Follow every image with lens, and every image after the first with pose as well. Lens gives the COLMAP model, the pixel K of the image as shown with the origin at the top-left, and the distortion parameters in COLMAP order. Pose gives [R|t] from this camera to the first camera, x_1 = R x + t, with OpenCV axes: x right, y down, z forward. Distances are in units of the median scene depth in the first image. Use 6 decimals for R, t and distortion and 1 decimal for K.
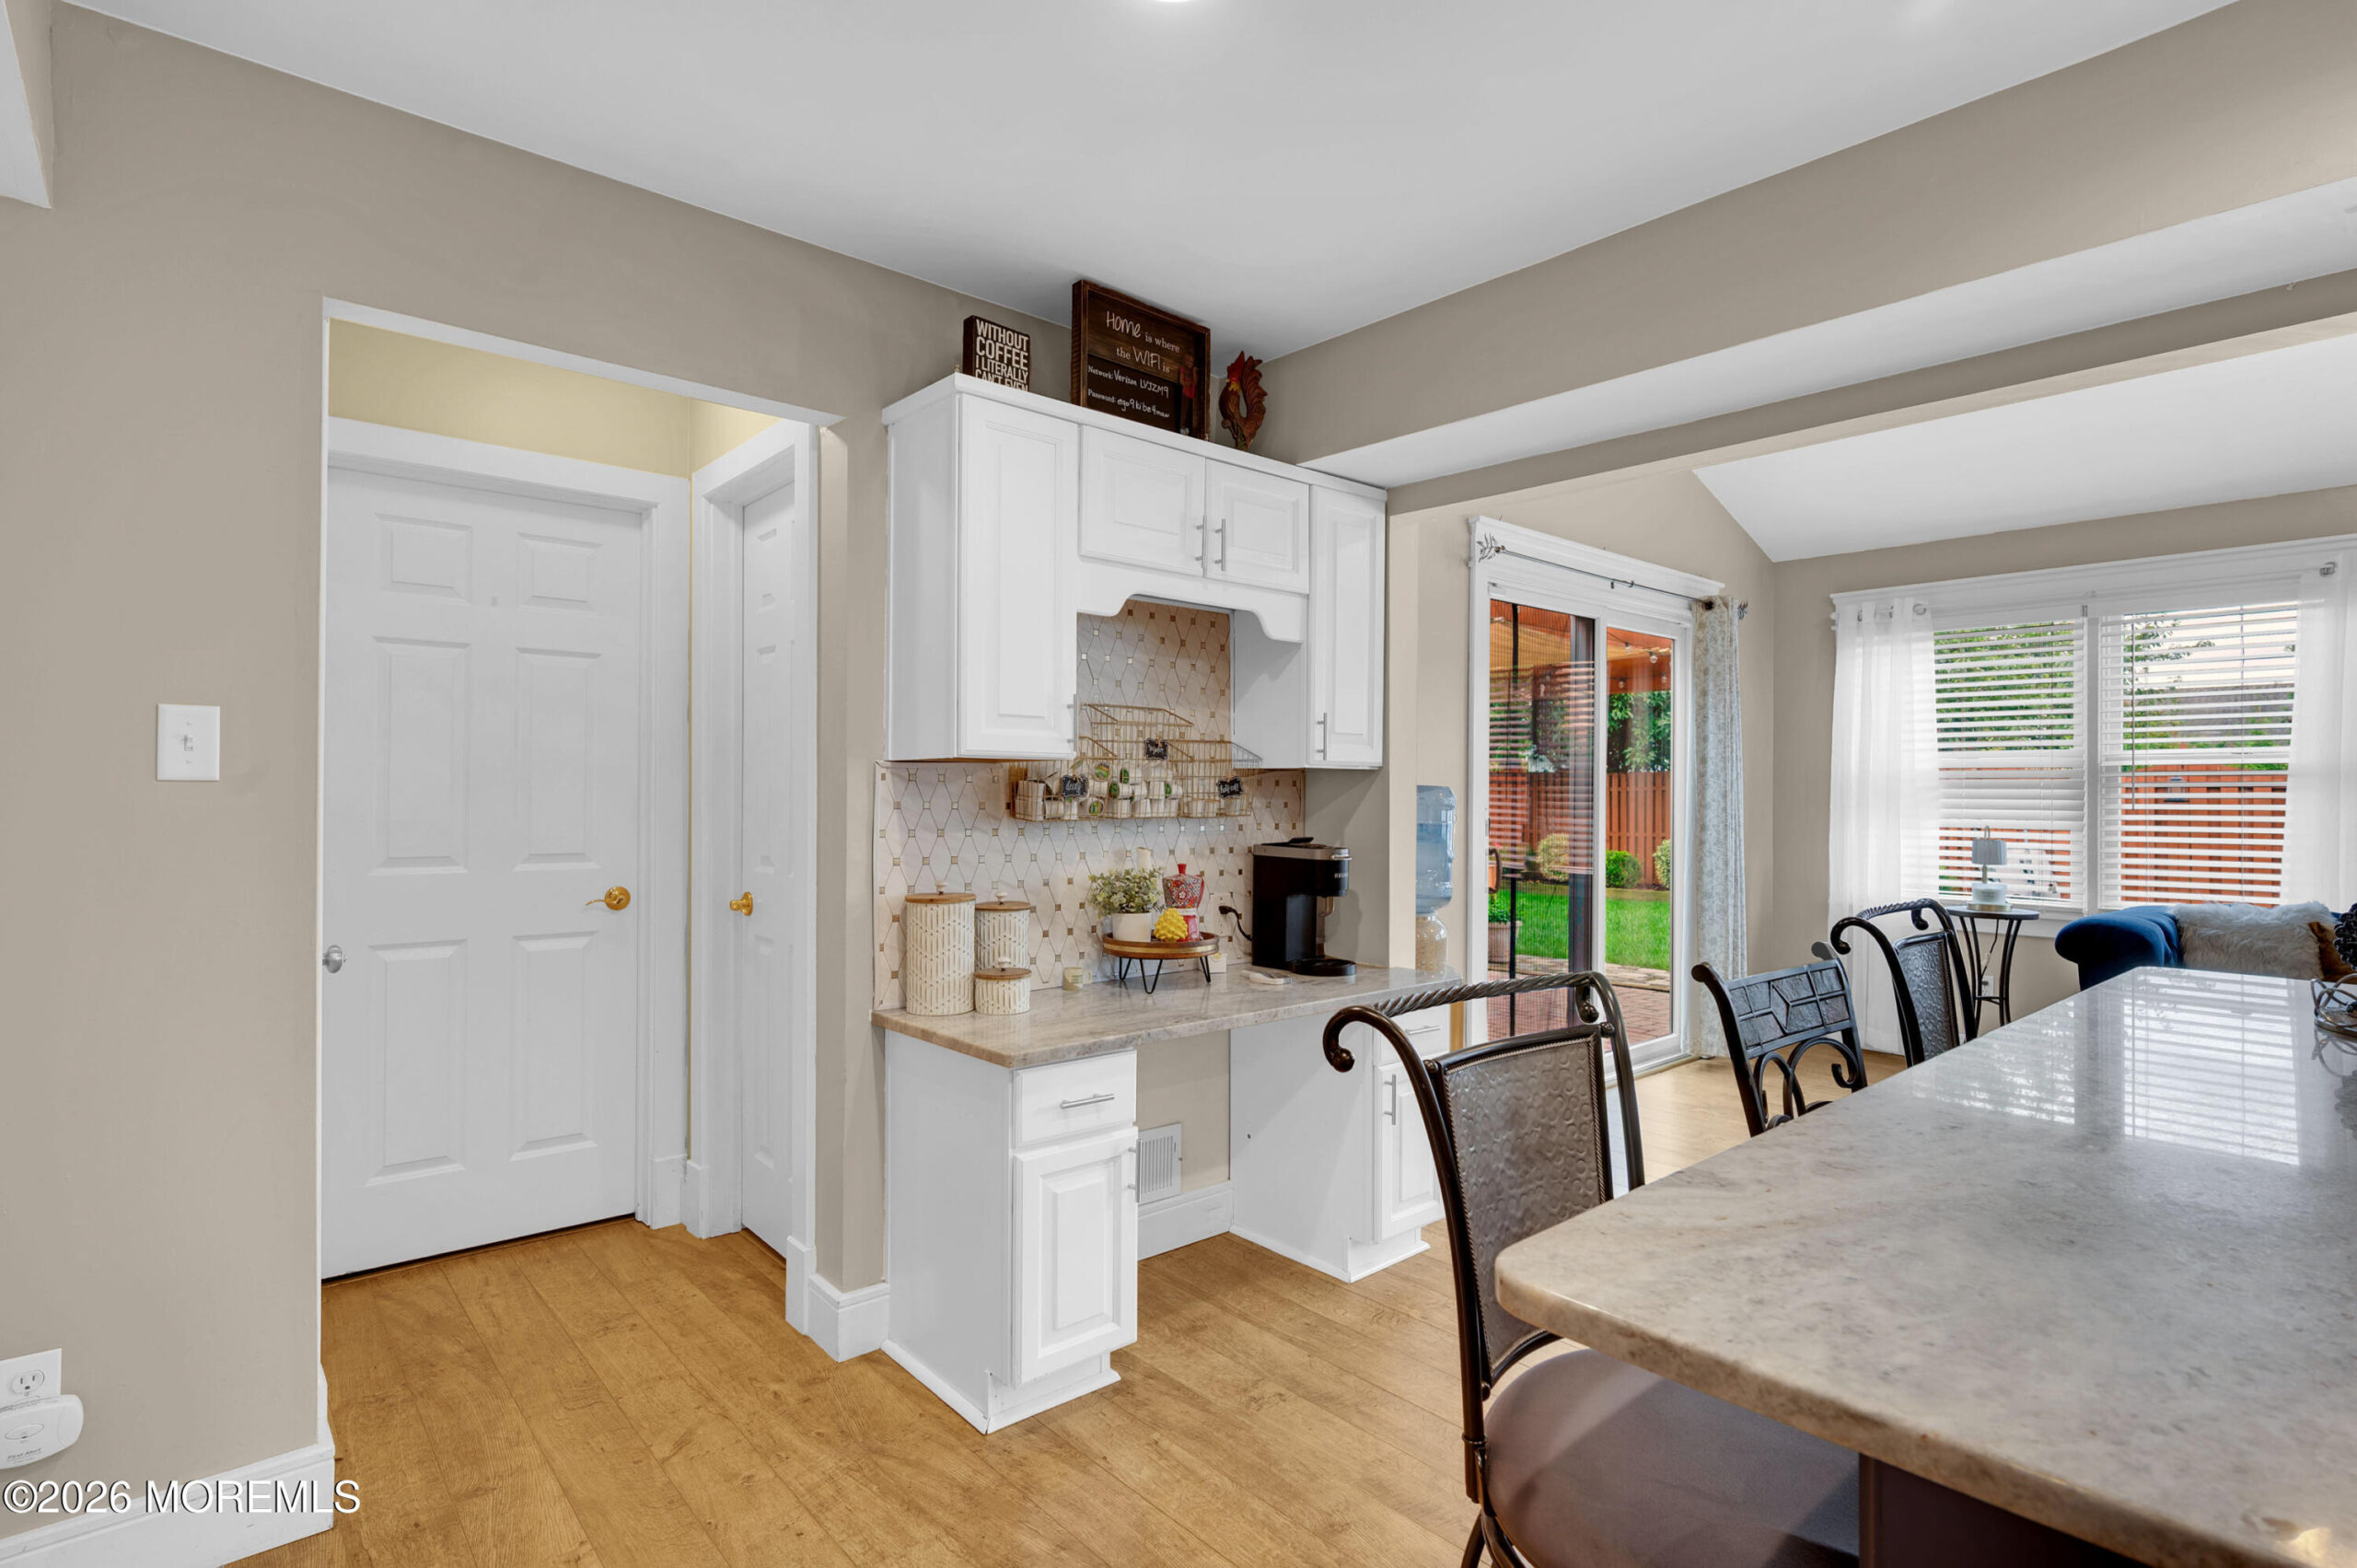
lens RADIAL K [[1150.6, 0, 1192.5], [0, 1150.6, 780.1], [0, 0, 1]] dist [0.003345, -0.000837]
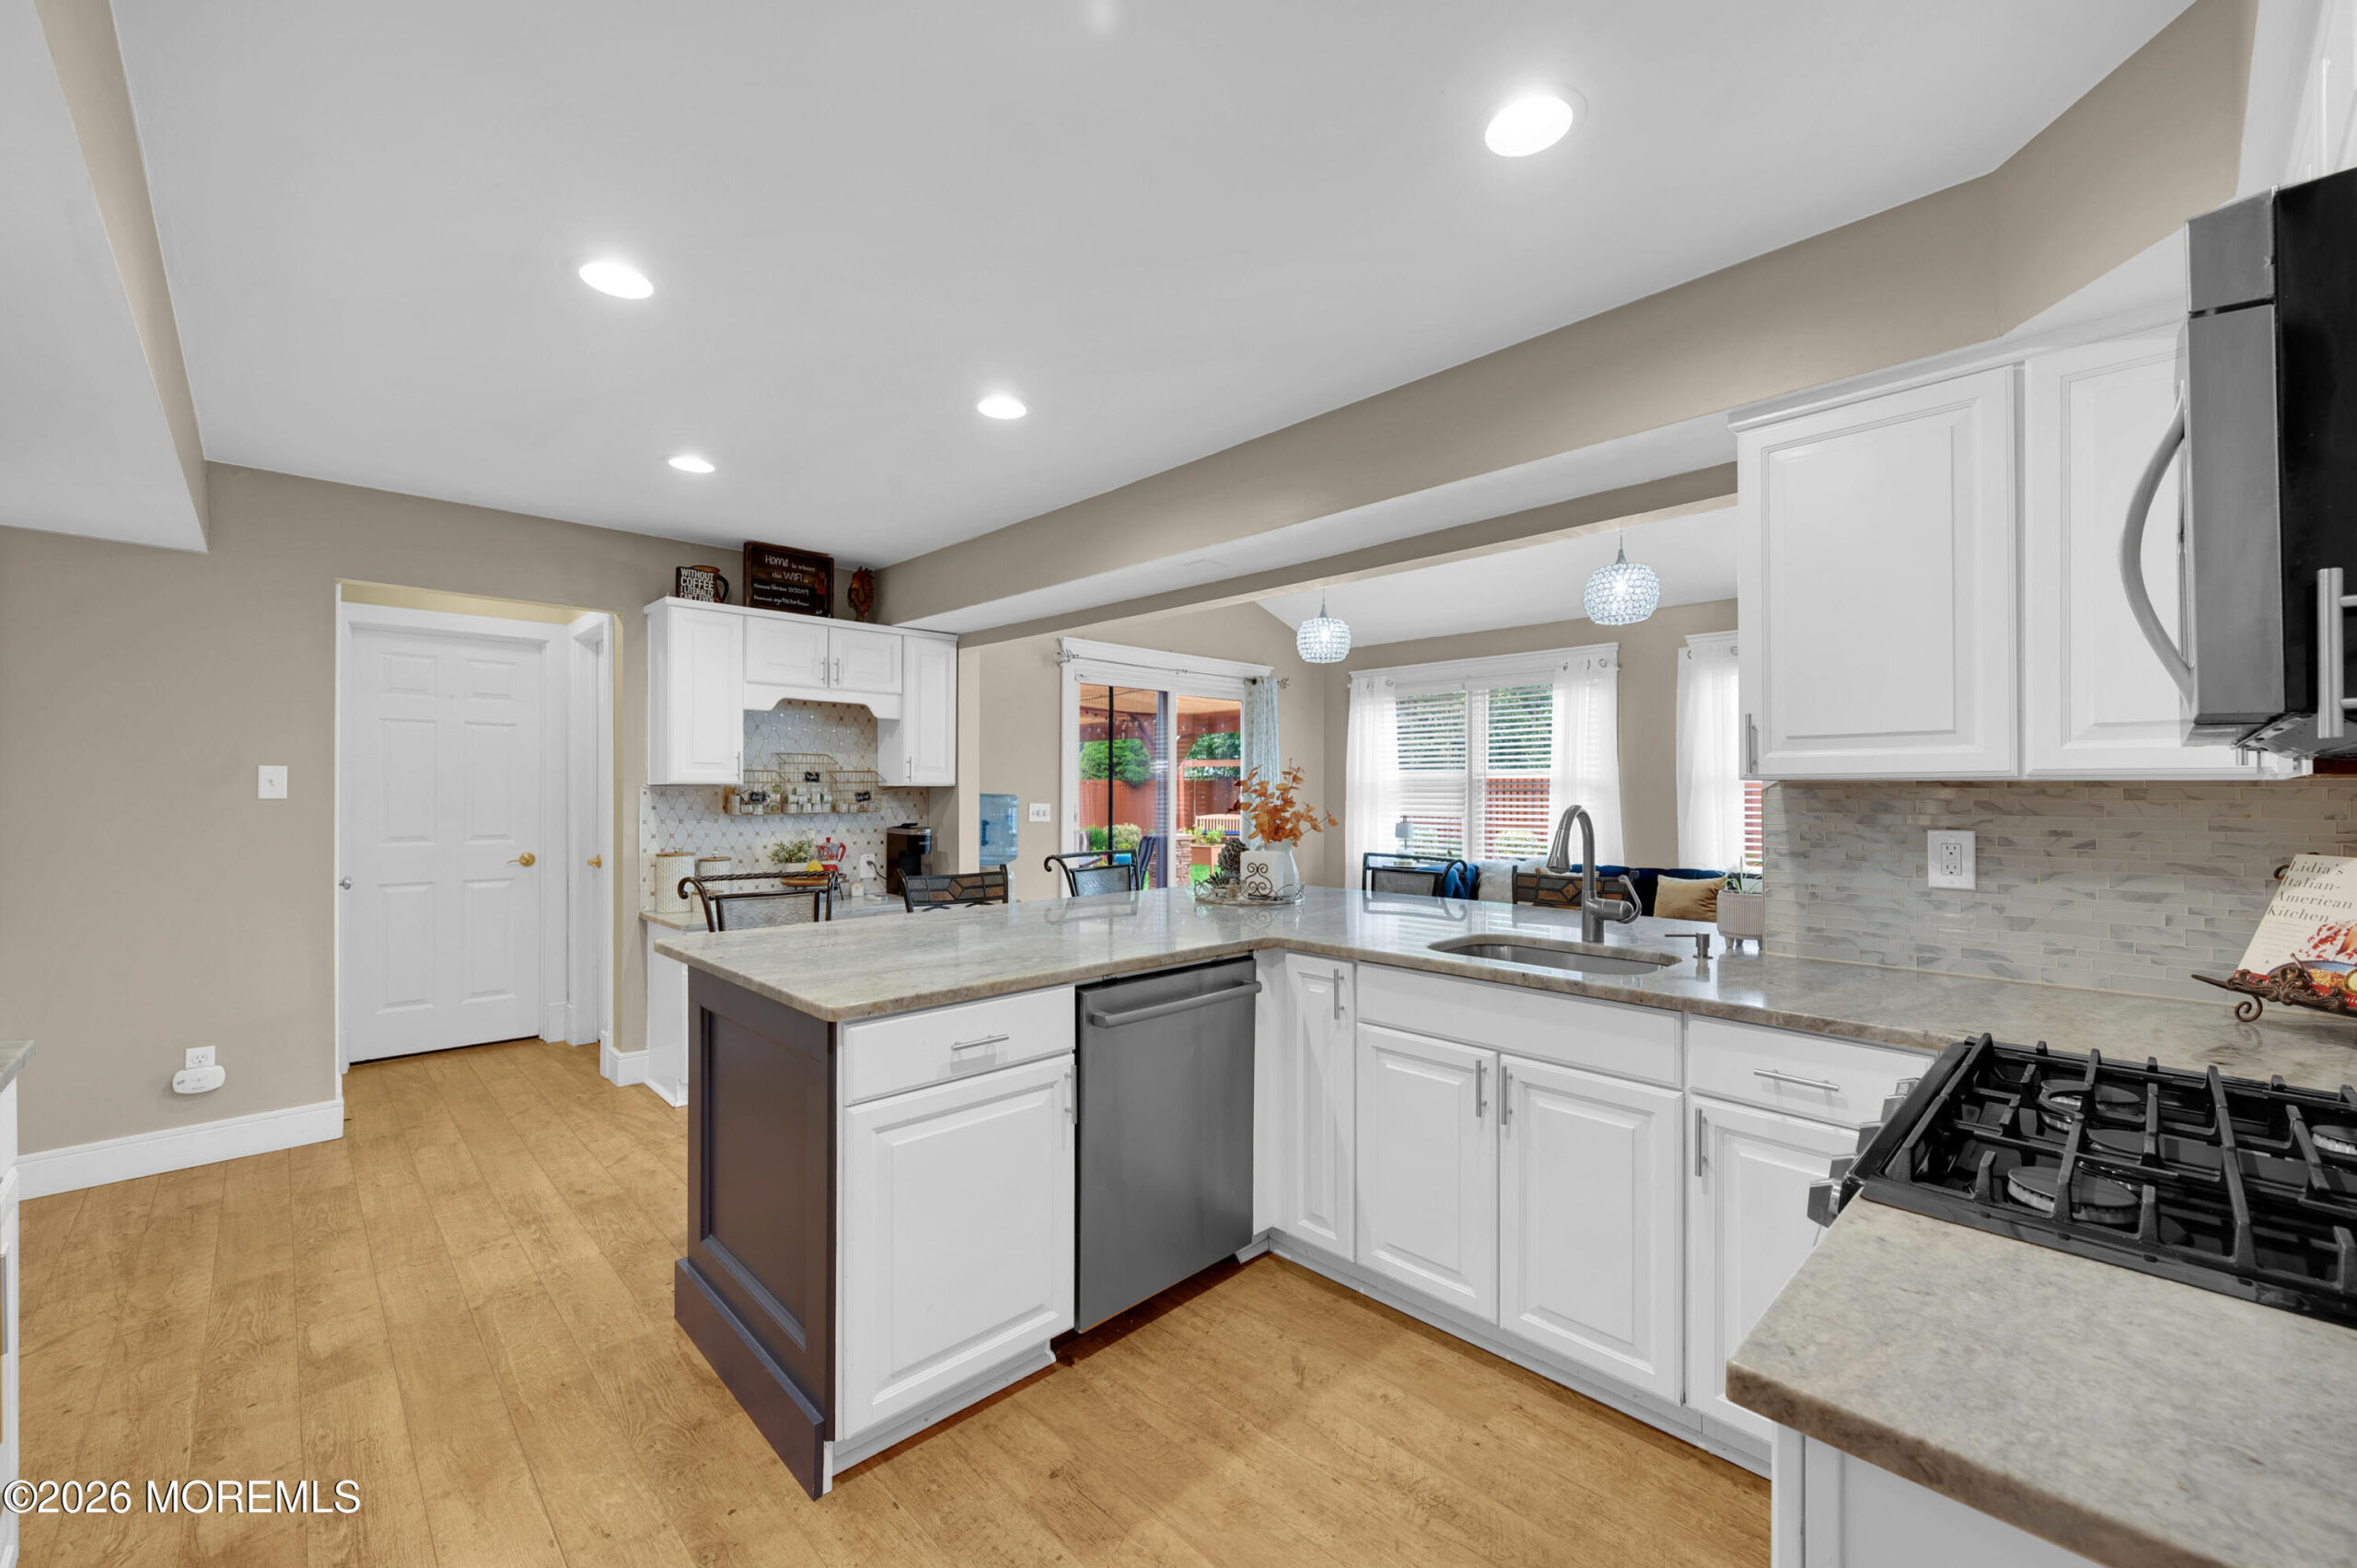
lens RADIAL K [[933.2, 0, 1195.8], [0, 933.2, 781.2], [0, 0, 1]] dist [0.001971, -0.001198]
pose [[0.998371, -0.004341, 0.056898, 0.506735], [0.004422, 0.999989, -0.001303, -0.014955], [-0.056892, 0.001553, 0.998379, -0.566327]]
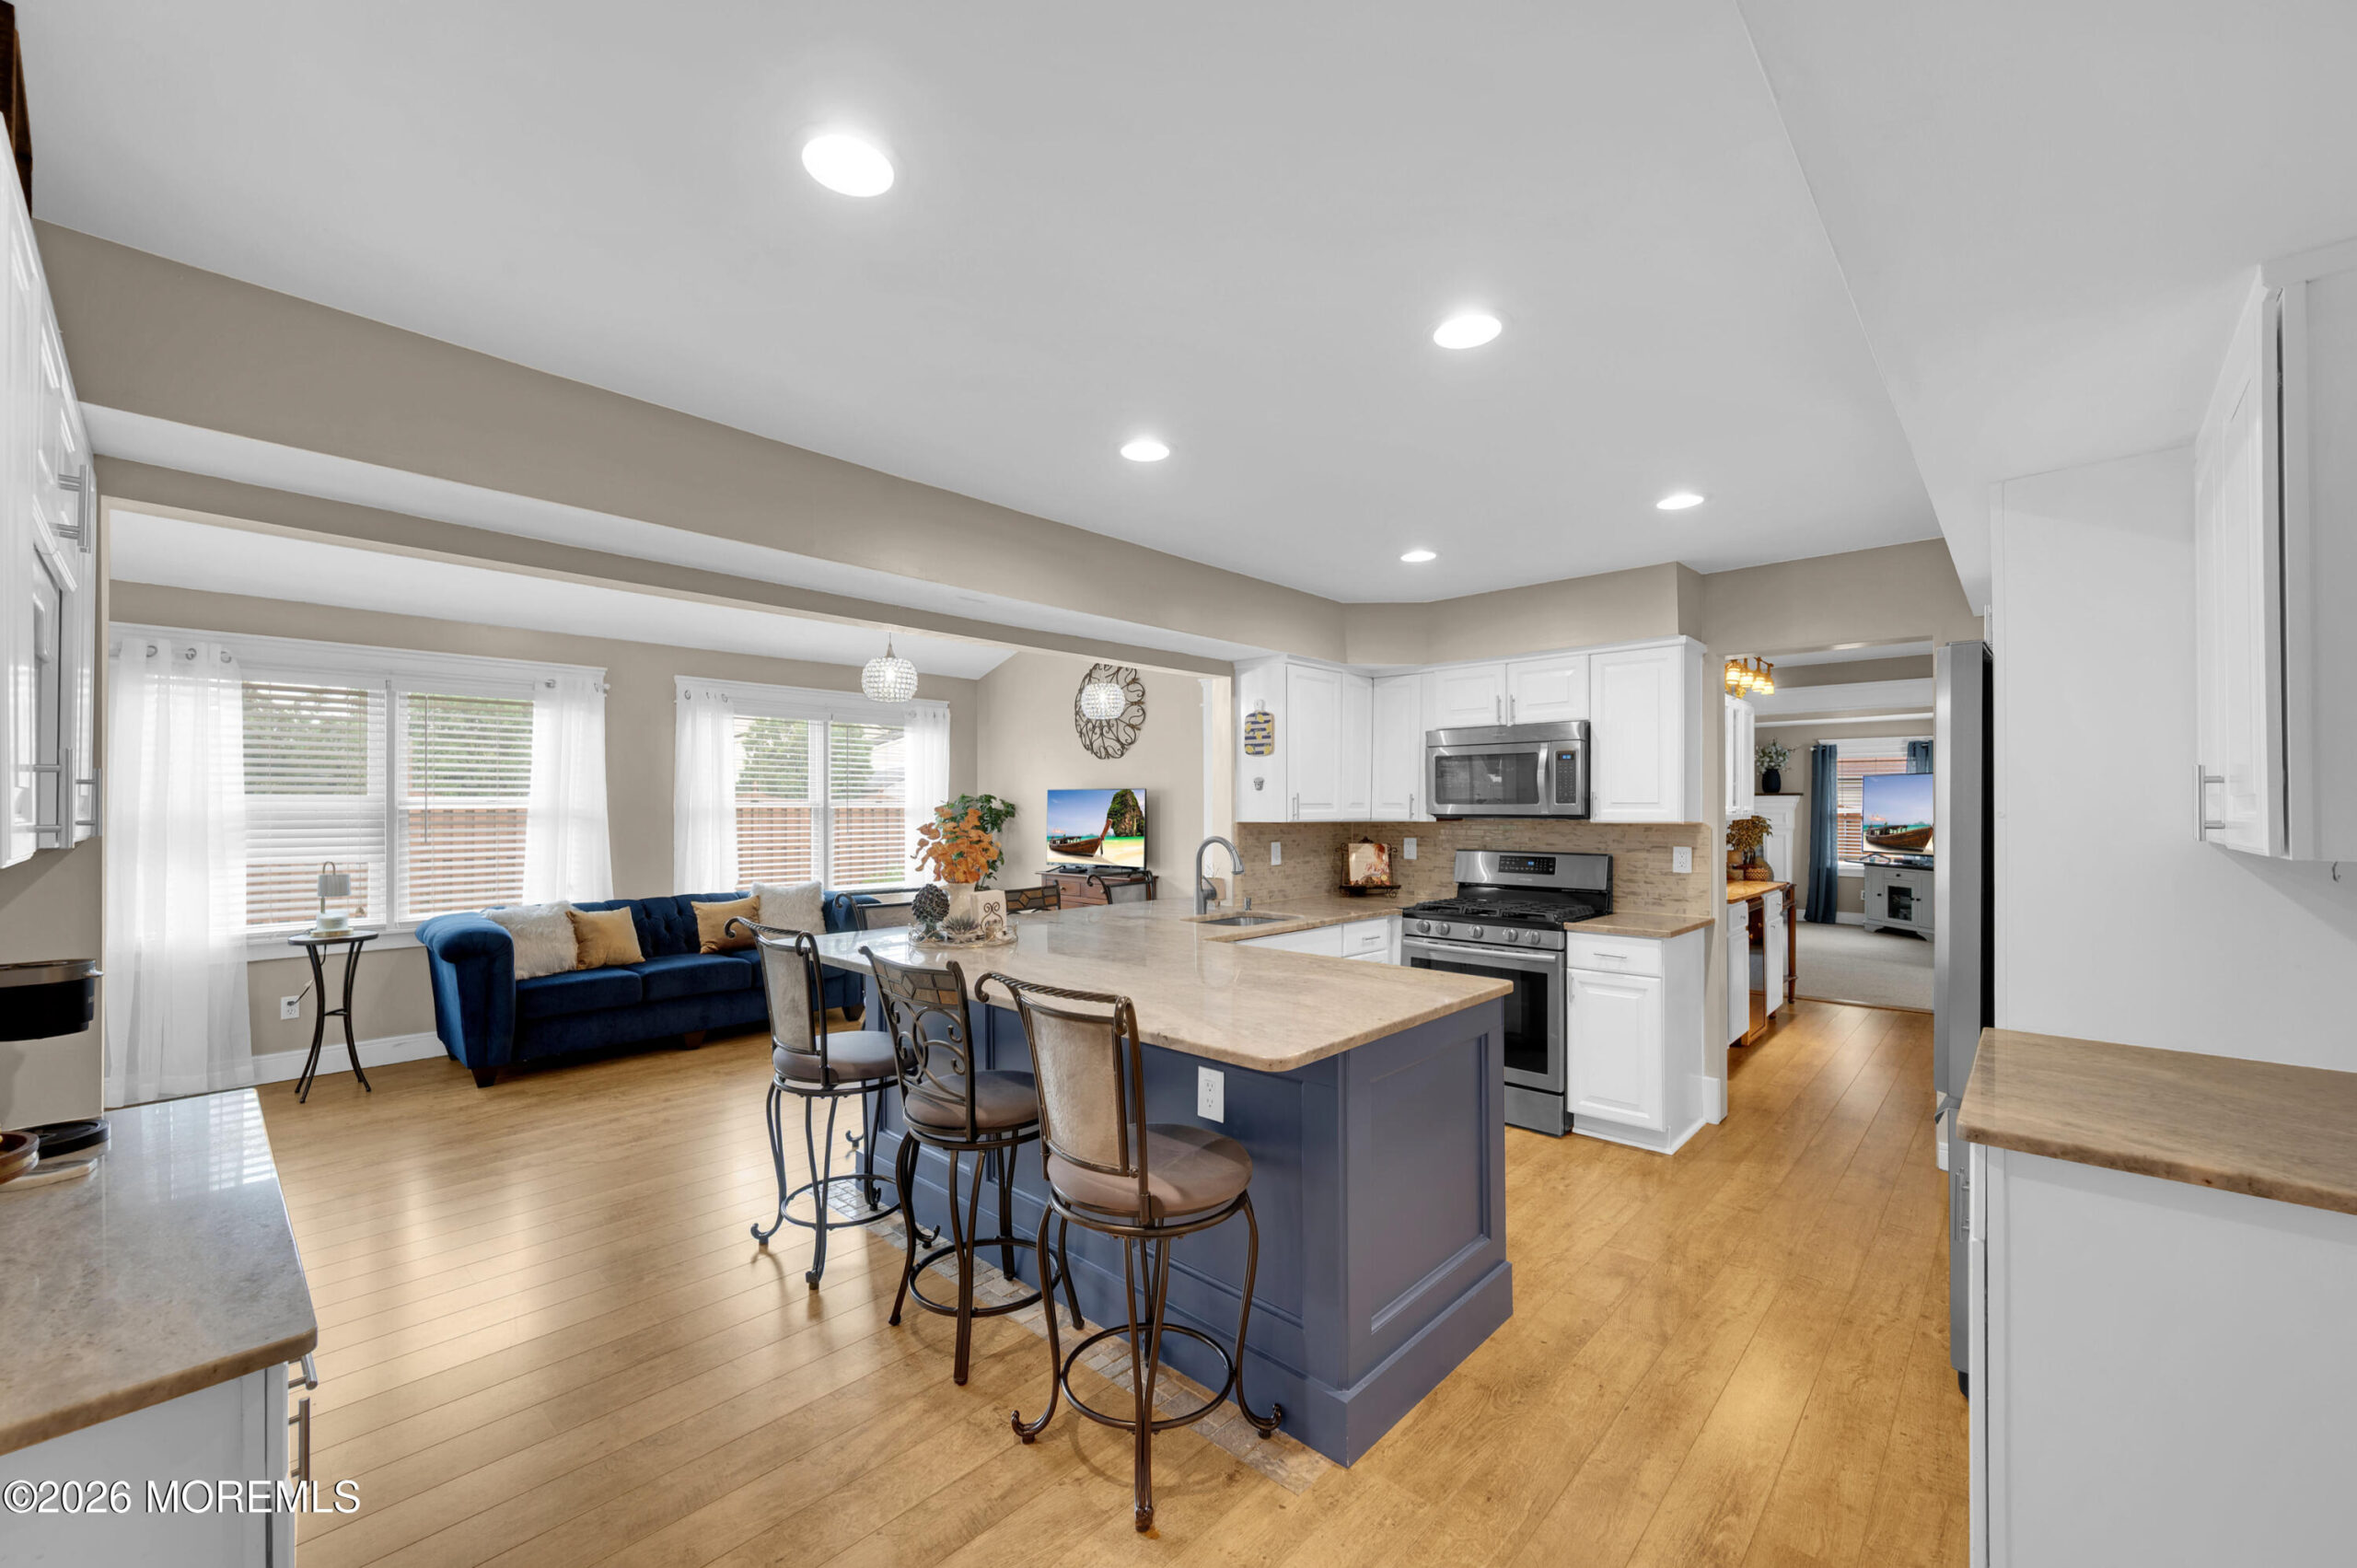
lens RADIAL K [[933.2, 0, 1168.2], [0, 933.2, 799.9], [0, 0, 1]] dist [0.001971, -0.001198]
pose [[-0.091853, 0.000882, 0.995772, -0.523226], [-0.007403, 0.999971, -0.001569, -0.045634], [-0.995745, -0.007516, -0.091843, 0.416199]]
